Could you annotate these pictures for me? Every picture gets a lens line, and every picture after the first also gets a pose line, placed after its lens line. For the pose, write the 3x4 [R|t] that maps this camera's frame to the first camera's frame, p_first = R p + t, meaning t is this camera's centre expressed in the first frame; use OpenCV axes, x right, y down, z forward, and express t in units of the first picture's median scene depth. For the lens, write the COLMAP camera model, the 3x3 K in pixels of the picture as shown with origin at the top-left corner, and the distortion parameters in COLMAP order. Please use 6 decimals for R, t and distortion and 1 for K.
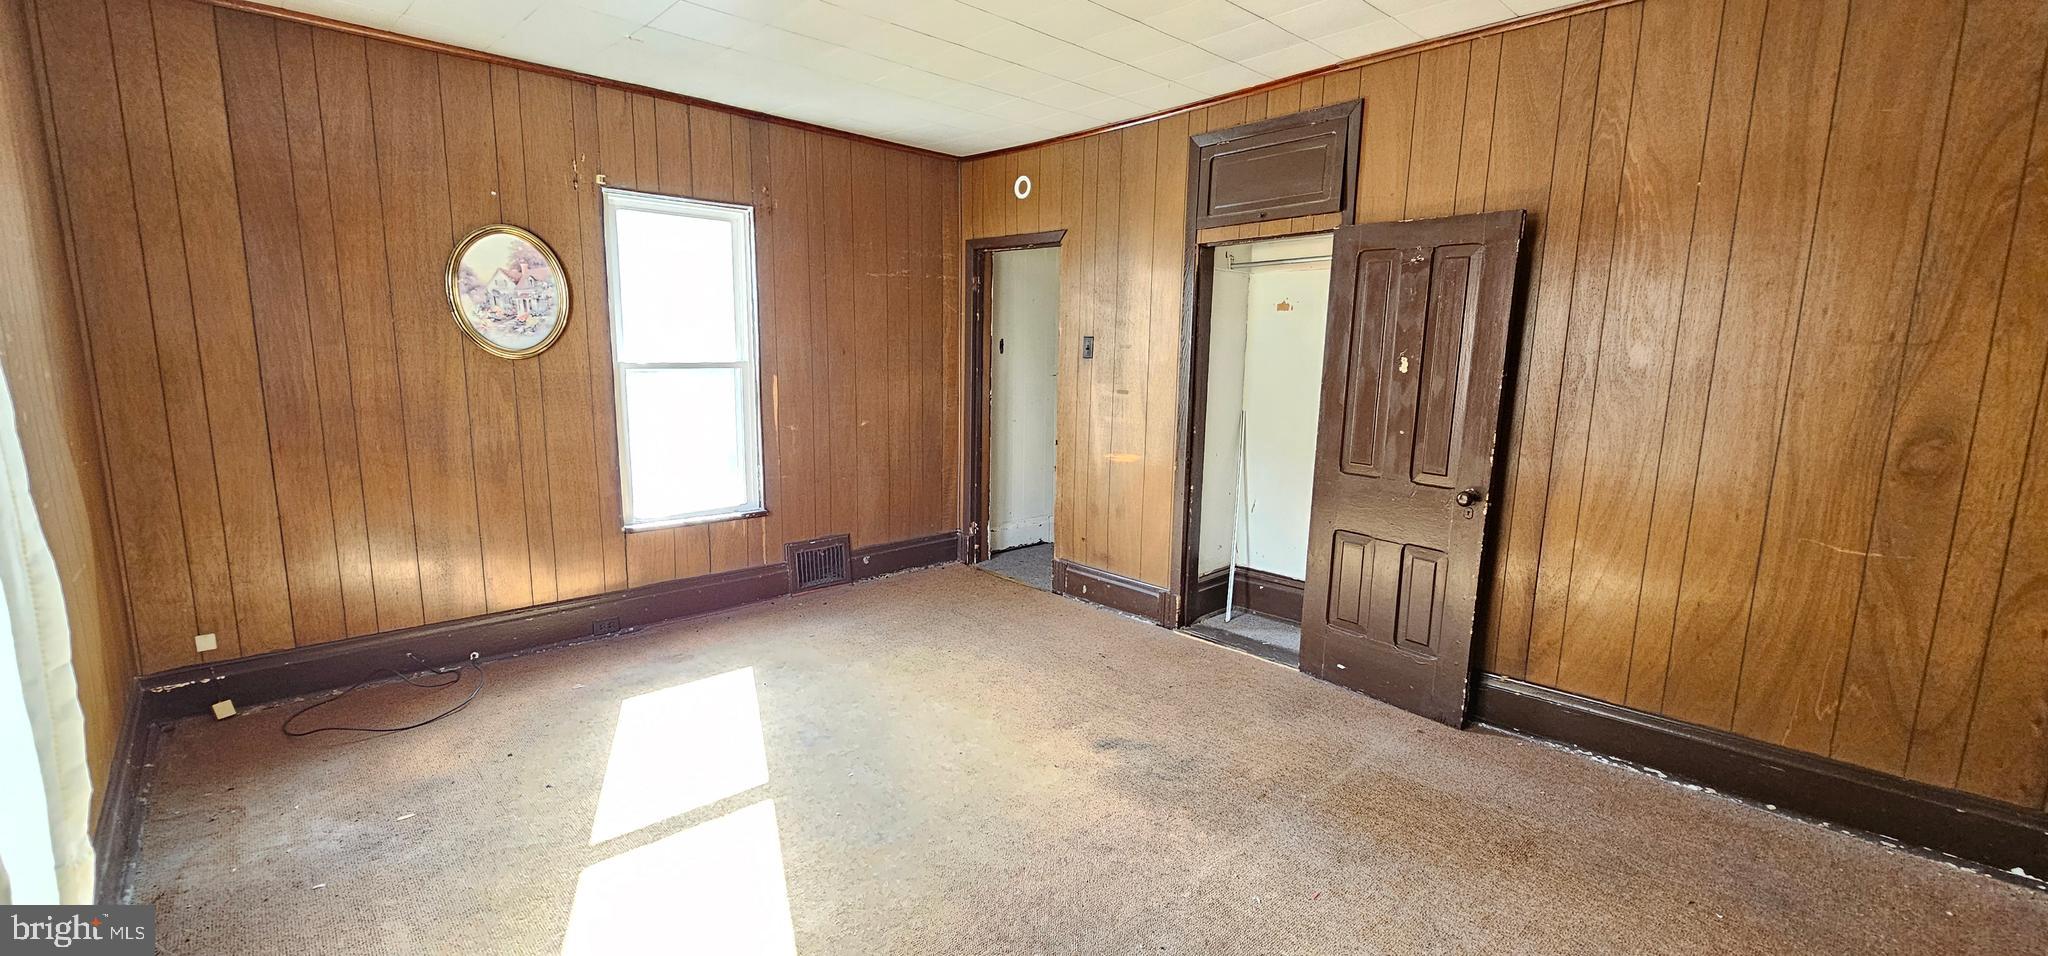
lens RADIAL K [[835.5, 0, 1005.7], [0, 835.5, 485.5], [0, 0, 1]] dist [0.000364, -0.001014]
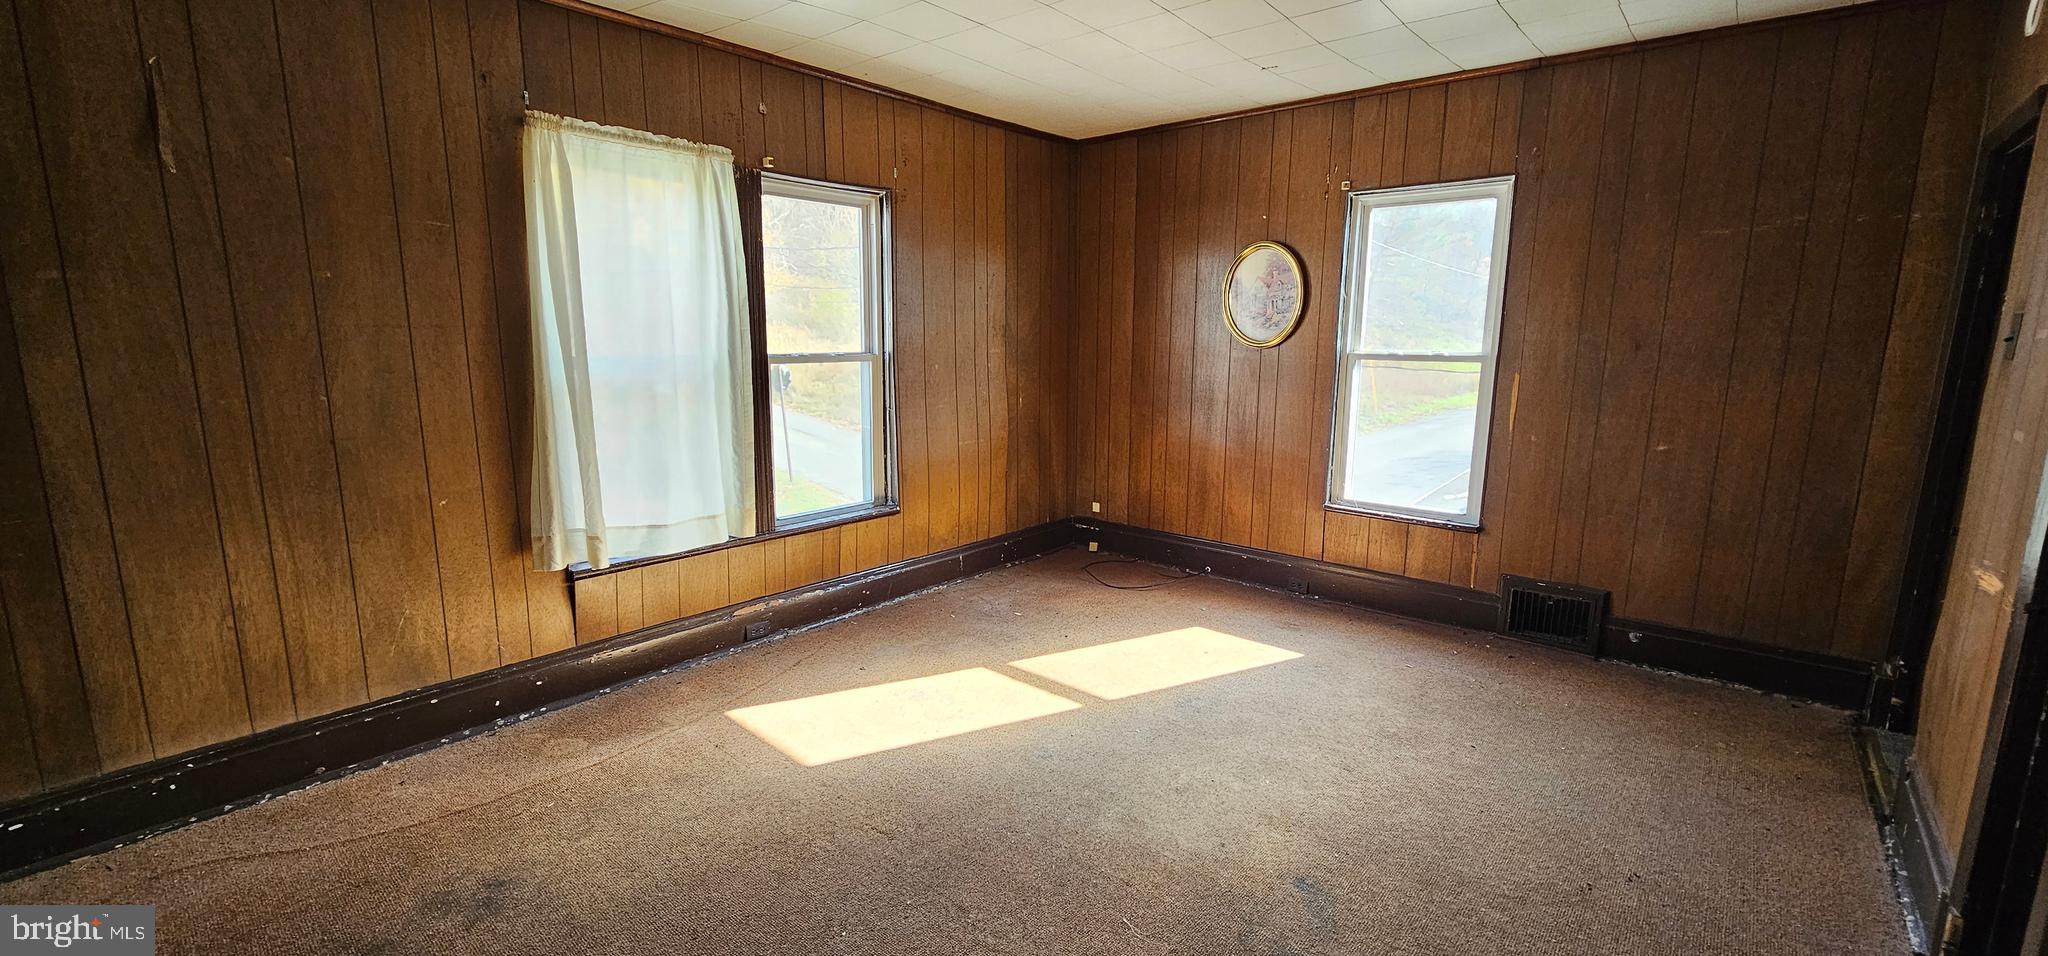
lens RADIAL K [[835.5, 0, 1007.3], [0, 835.5, 476.3], [0, 0, 1]] dist [0.000364, -0.001014]
pose [[0.096730, 0.160965, -0.982209, 0.605497], [-0.160859, 0.976391, 0.144169, -0.080629], [0.982226, 0.144052, 0.120339, 0.483995]]
